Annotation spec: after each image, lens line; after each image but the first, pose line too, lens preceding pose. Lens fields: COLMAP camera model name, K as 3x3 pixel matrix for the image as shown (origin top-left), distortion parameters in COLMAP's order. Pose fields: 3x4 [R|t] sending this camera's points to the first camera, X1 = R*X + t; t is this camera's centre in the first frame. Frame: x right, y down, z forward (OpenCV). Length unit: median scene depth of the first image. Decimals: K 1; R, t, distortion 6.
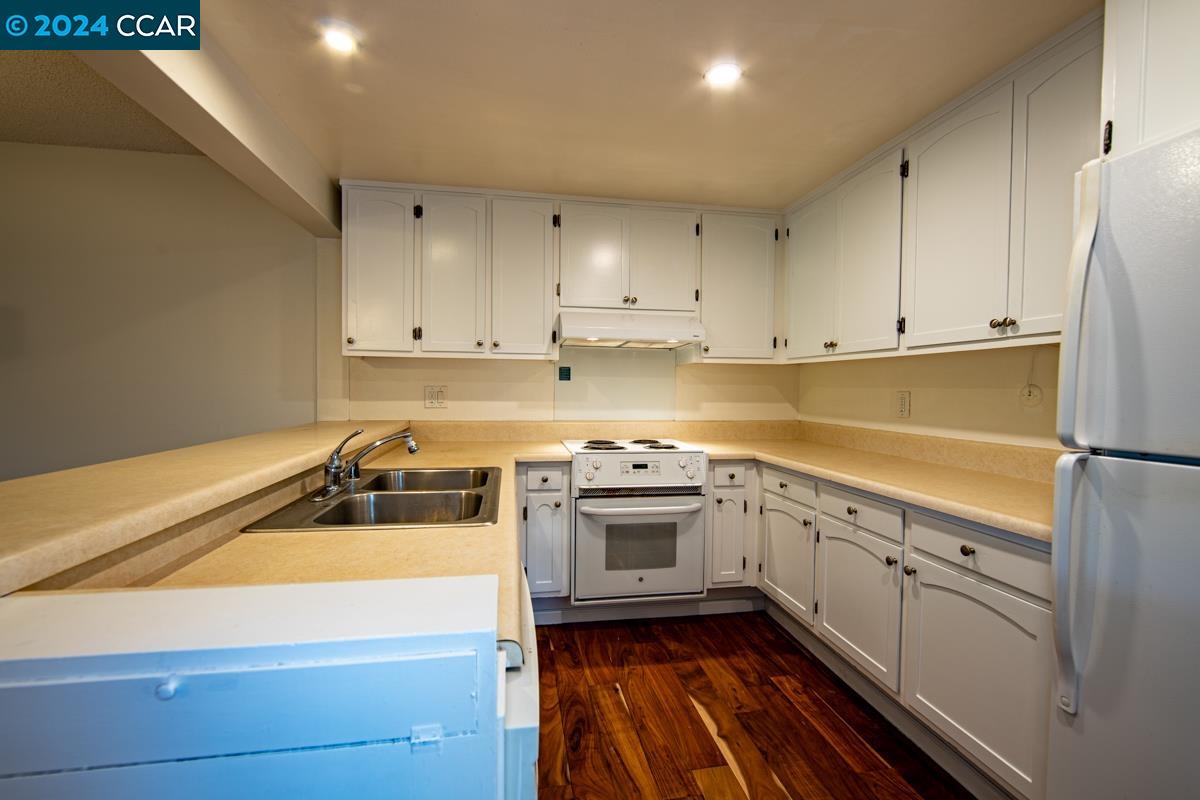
lens RADIAL K [[526.1, 0, 616.8], [0, 526.1, 402.7], [0, 0, 1]] dist [-0.001518, 0.000017]
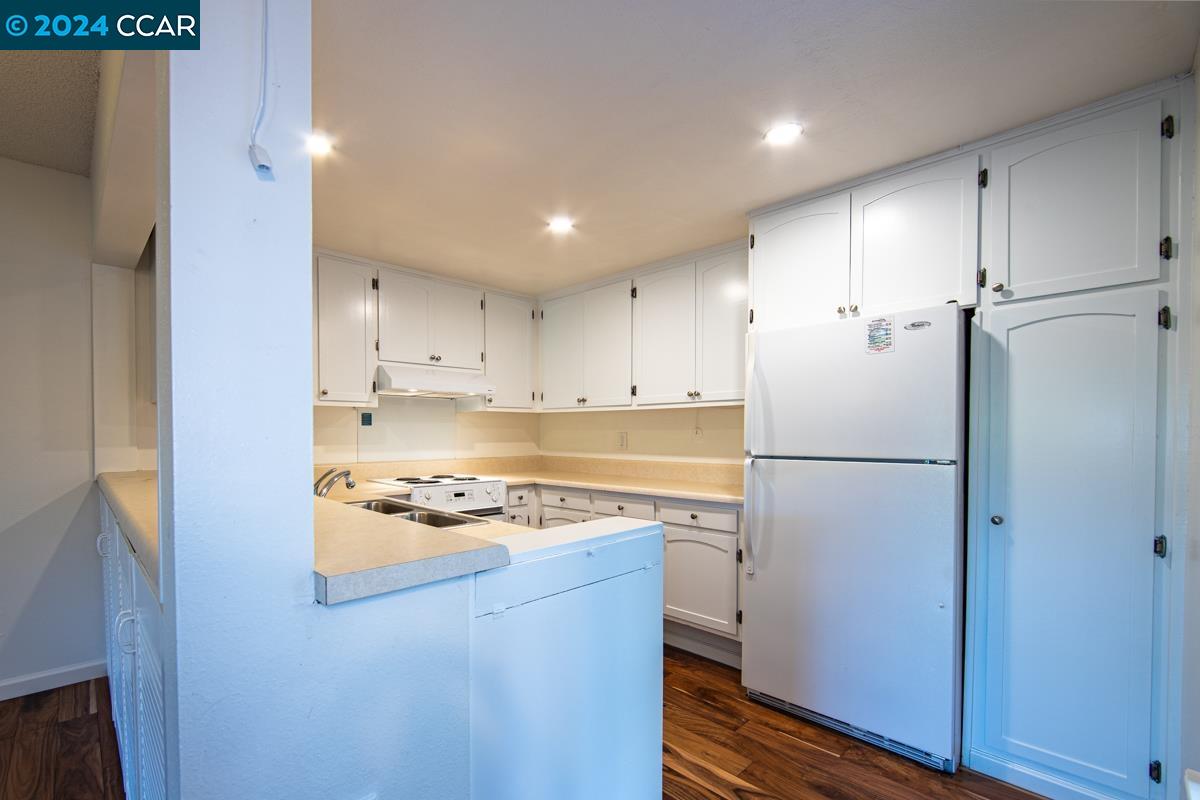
lens RADIAL K [[507.2, 0, 597.9], [0, 507.2, 443.0], [0, 0, 1]] dist [0.001419, 0.000364]
pose [[0.823067, -0.022254, 0.567508, -0.350496], [0.024174, 0.999699, 0.004141, 0.001748], [-0.567429, 0.010311, 0.823358, -0.165604]]
